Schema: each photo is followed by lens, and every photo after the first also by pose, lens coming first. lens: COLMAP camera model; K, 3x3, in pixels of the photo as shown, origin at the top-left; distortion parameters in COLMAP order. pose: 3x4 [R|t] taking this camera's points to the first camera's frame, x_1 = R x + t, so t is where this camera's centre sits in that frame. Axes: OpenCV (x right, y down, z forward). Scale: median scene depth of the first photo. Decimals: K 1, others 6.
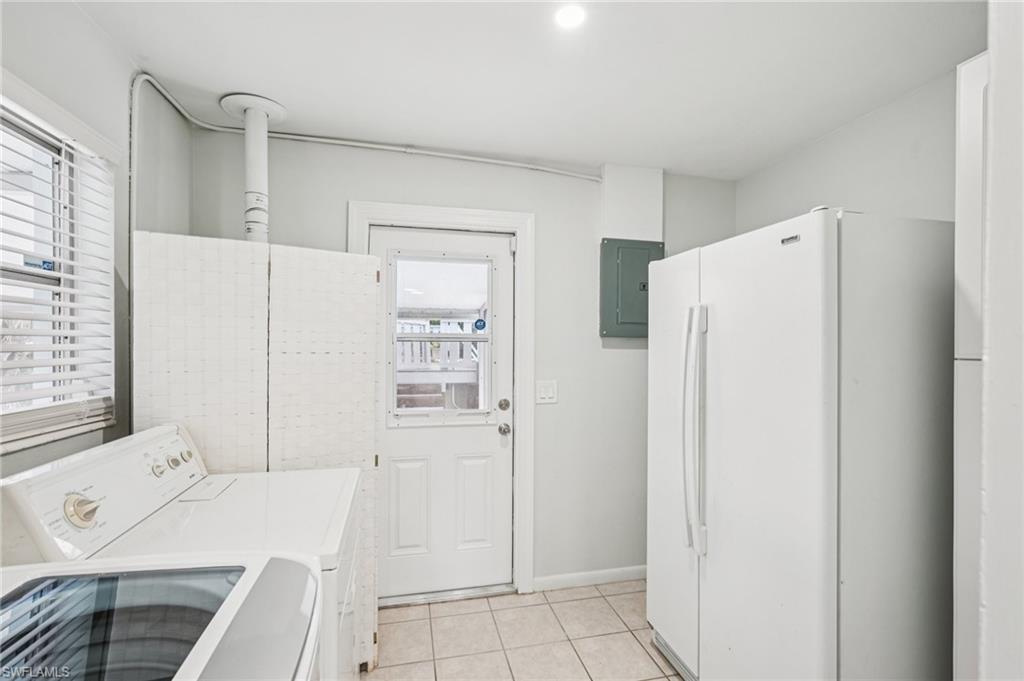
lens RADIAL K [[449.6, 0, 502.9], [0, 449.6, 344.9], [0, 0, 1]] dist [-0.013977, 0.006163]
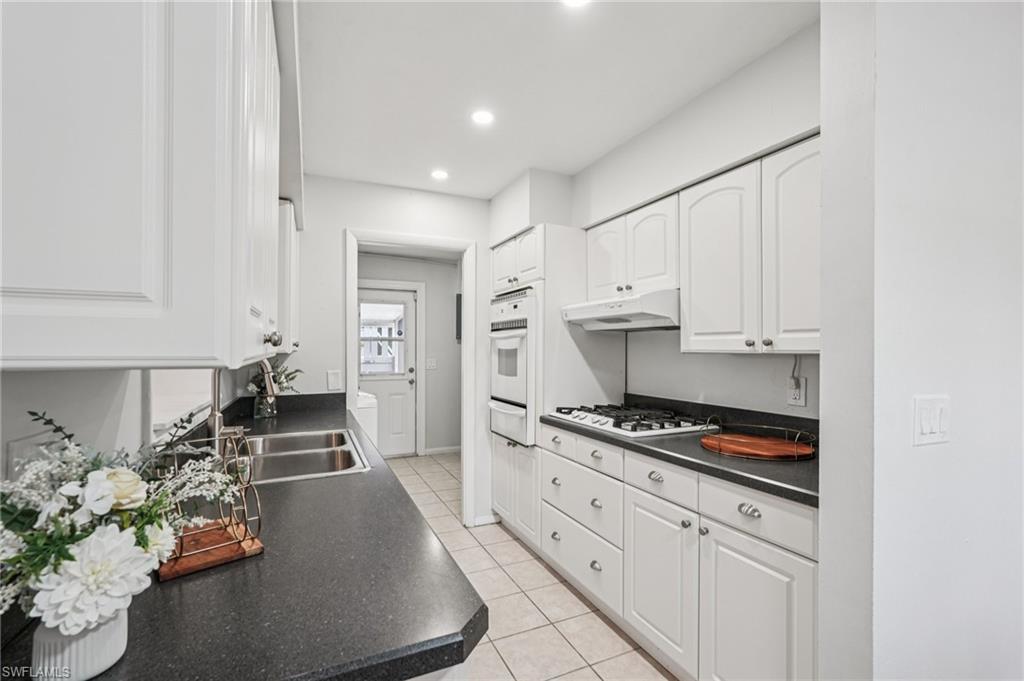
lens RADIAL K [[449.6, 0, 513.3], [0, 449.6, 346.1], [0, 0, 1]] dist [-0.013977, 0.006163]
pose [[0.976240, -0.004620, 0.216642, 0.013462], [0.004935, 0.999987, -0.000911, 0.021523], [-0.216635, 0.001959, 0.976251, -1.216582]]
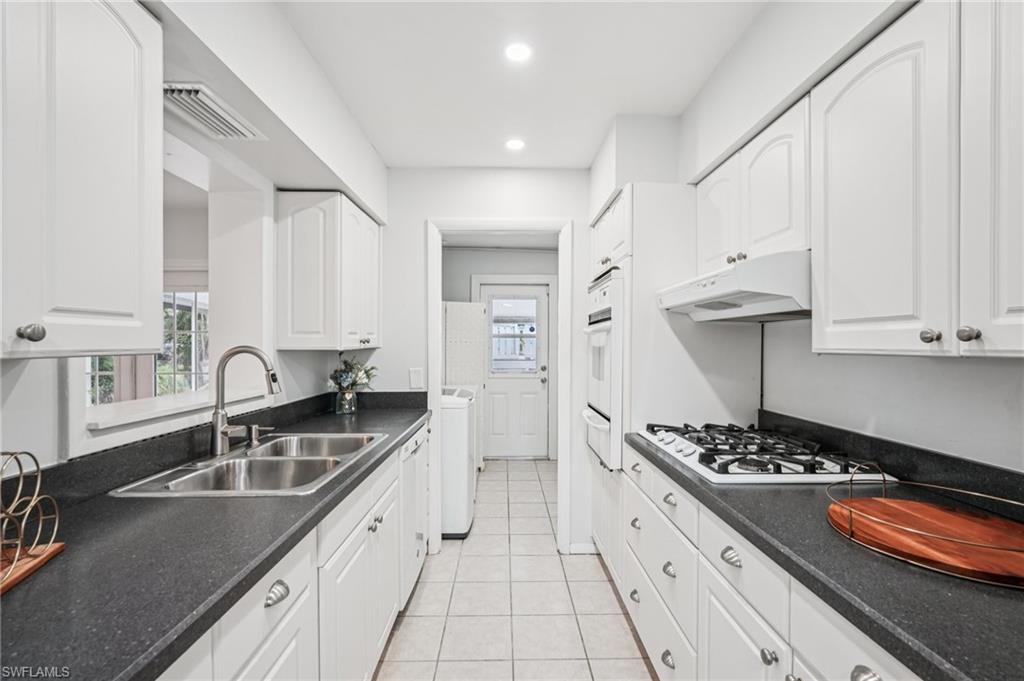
lens RADIAL K [[449.6, 0, 512.2], [0, 449.6, 346.1], [0, 0, 1]] dist [-0.013977, 0.006163]
pose [[0.980917, -0.003330, -0.194397, 0.260850], [0.004139, 0.999984, 0.003753, 0.022955], [0.194382, -0.004486, 0.980916, -1.036299]]
